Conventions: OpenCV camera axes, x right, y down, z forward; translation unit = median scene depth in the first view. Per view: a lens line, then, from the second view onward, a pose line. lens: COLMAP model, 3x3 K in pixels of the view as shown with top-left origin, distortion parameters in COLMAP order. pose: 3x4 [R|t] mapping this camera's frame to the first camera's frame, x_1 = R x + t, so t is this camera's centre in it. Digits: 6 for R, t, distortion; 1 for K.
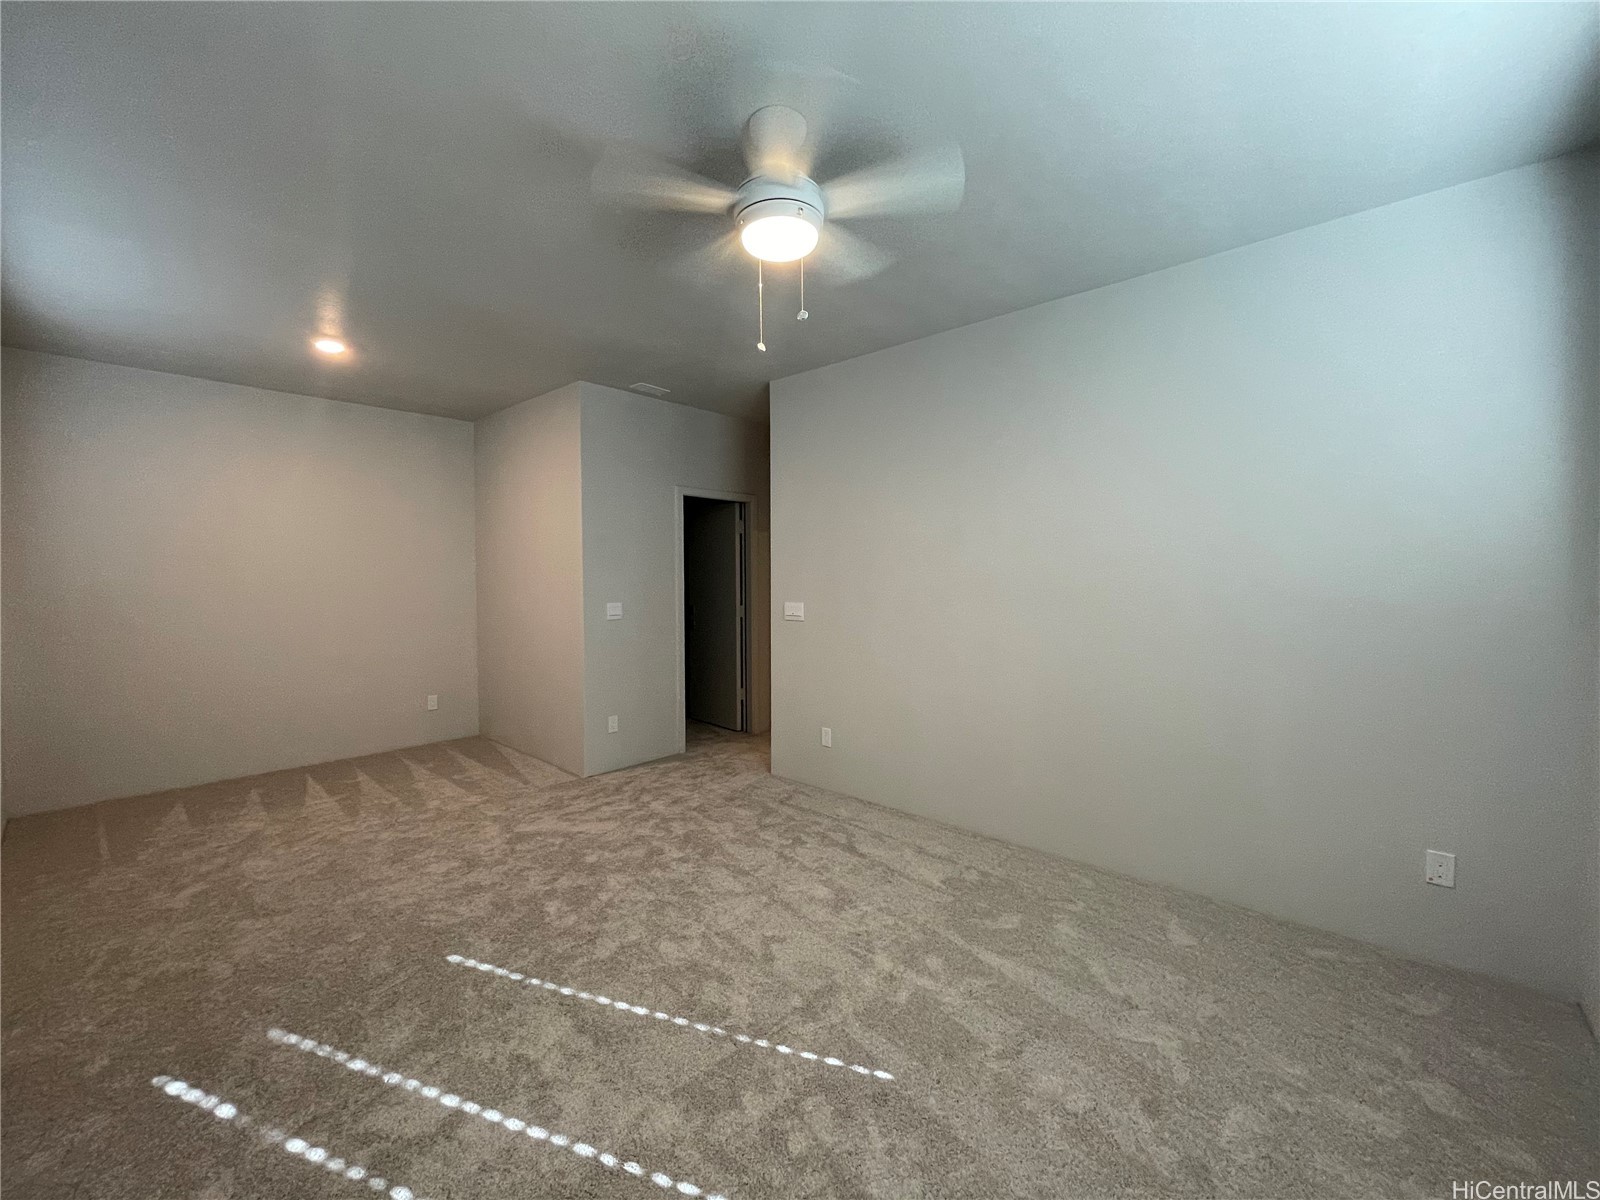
lens RADIAL K [[645.9, 0, 798.9], [0, 645.9, 594.5], [0, 0, 1]] dist [-0.006420, 0.003654]
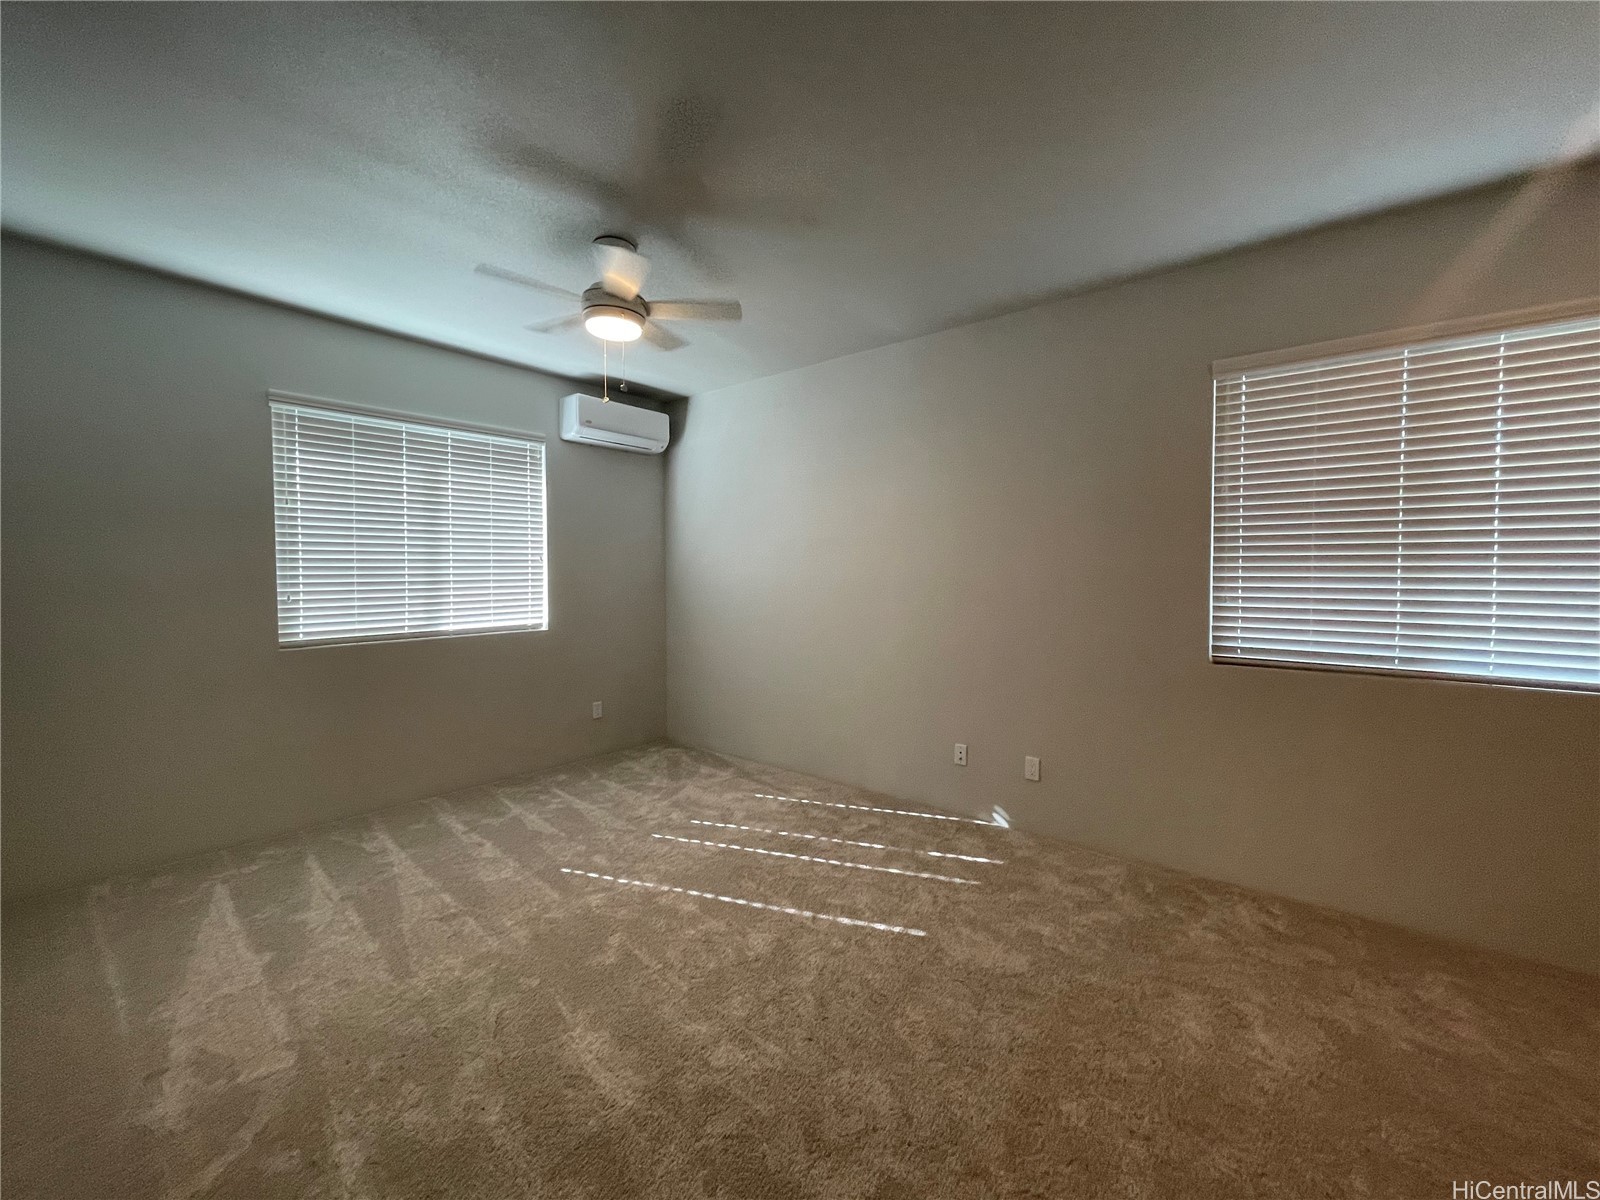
lens RADIAL K [[645.9, 0, 798.9], [0, 645.9, 594.5], [0, 0, 1]] dist [-0.006420, 0.003654]
pose [[-0.999034, 0.002862, -0.043853, -0.192966], [-0.000300, 0.997409, 0.071939, -0.035668], [0.043946, 0.071883, -0.996444, 1.287244]]
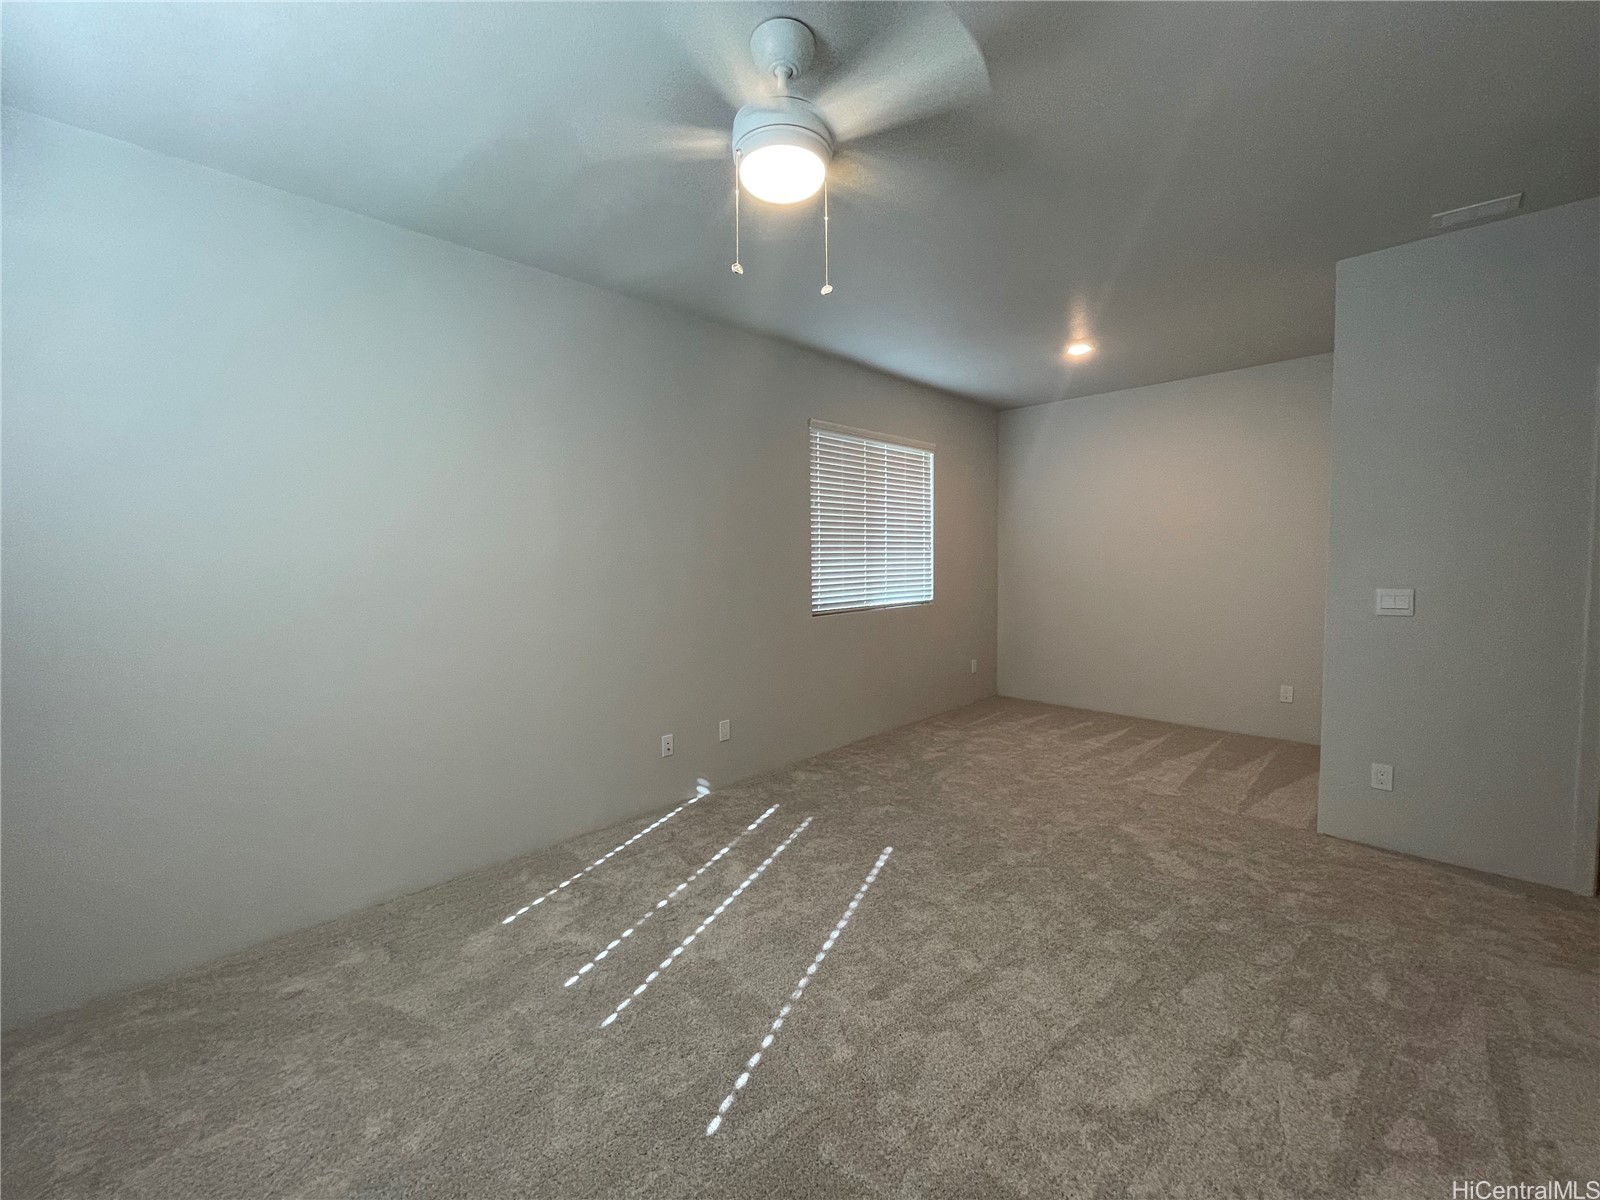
lens RADIAL K [[644.8, 0, 799.0], [0, 644.8, 593.2], [0, 0, 1]] dist [-0.002221, -0.000451]
pose [[-0.044057, 0.062896, -0.997047, 0.467835], [-0.019102, 0.997781, 0.063786, -0.015486], [0.998846, 0.021856, -0.042758, 0.560136]]
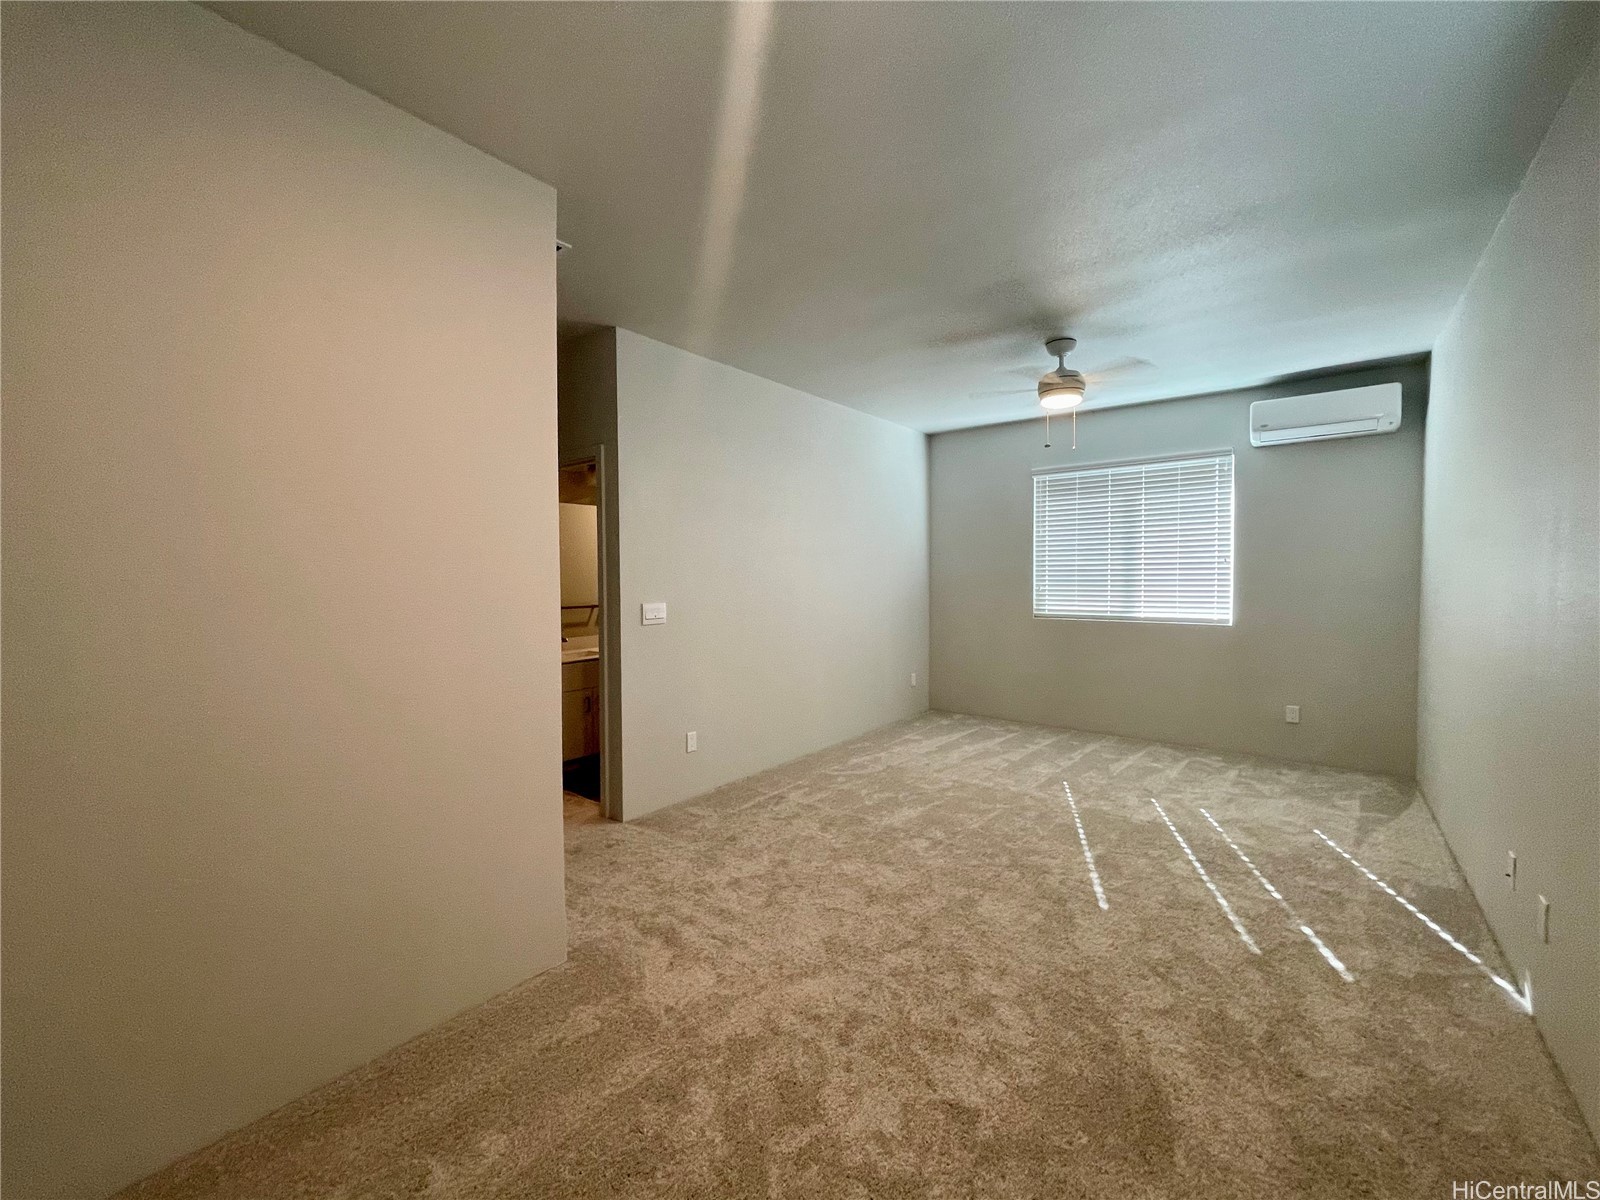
lens RADIAL K [[645.9, 0, 798.9], [0, 645.9, 594.5], [0, 0, 1]] dist [-0.006420, 0.003654]
pose [[-0.061720, -0.031480, 0.997597, -1.043002], [0.038694, 0.998676, 0.033908, -0.024867], [-0.997343, 0.040694, -0.060421, 1.022588]]
